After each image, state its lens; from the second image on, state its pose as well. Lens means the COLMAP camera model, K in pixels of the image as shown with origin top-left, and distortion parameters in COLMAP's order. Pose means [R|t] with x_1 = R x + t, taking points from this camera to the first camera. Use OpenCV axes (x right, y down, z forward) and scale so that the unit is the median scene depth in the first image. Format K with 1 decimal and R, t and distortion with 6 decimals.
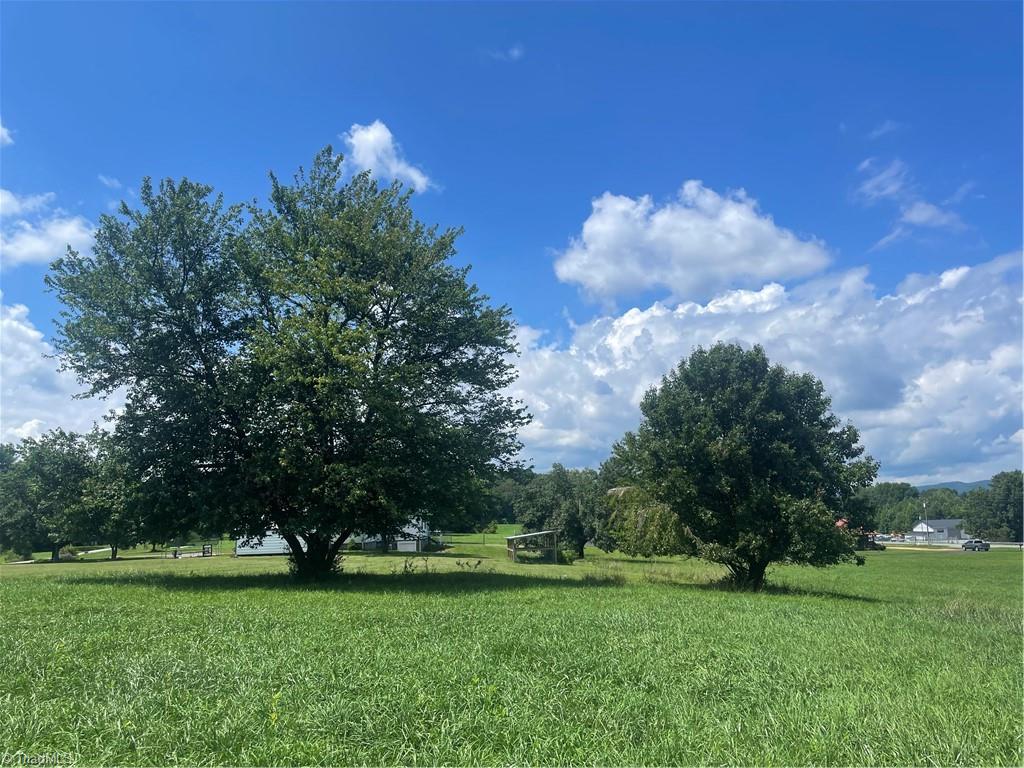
lens RADIAL K [[769.8, 0, 505.7], [0, 769.8, 397.3], [0, 0, 1]] dist [0.076211, -0.113877]
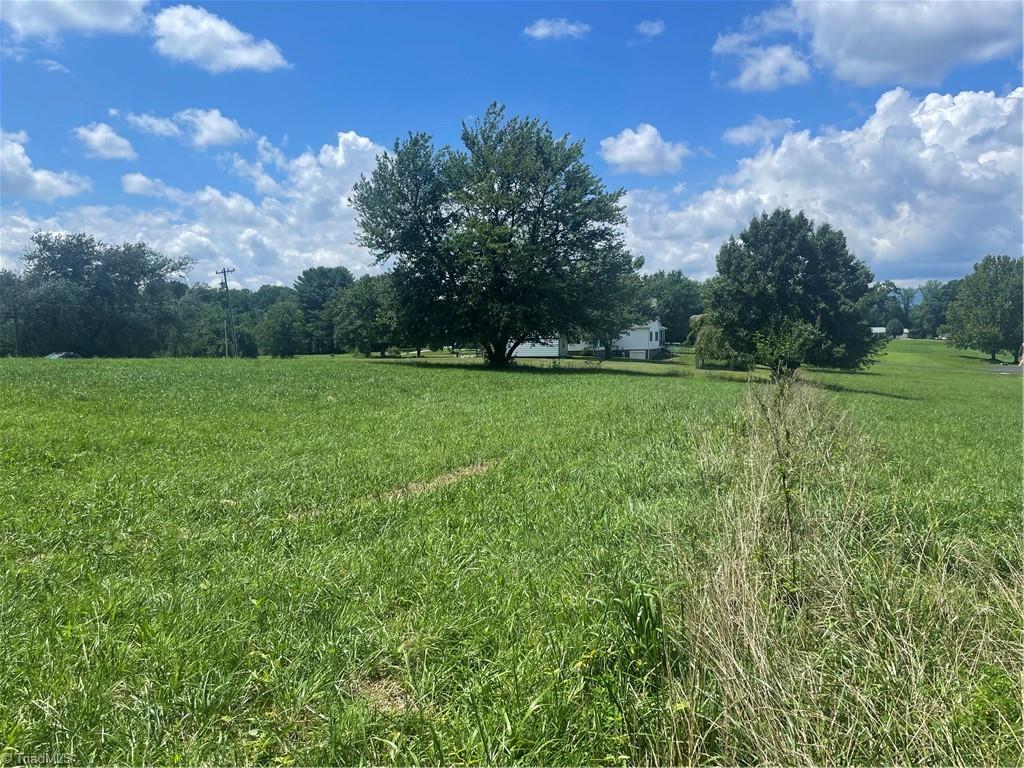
lens RADIAL K [[769.8, 0, 511.3], [0, 769.8, 383.6], [0, 0, 1]] dist [0.076211, -0.113877]
pose [[0.932504, 0.037634, -0.359194, 0.384359], [0.043413, 0.975664, 0.214929, -0.093150], [0.358542, -0.216015, 0.908177, -0.534801]]
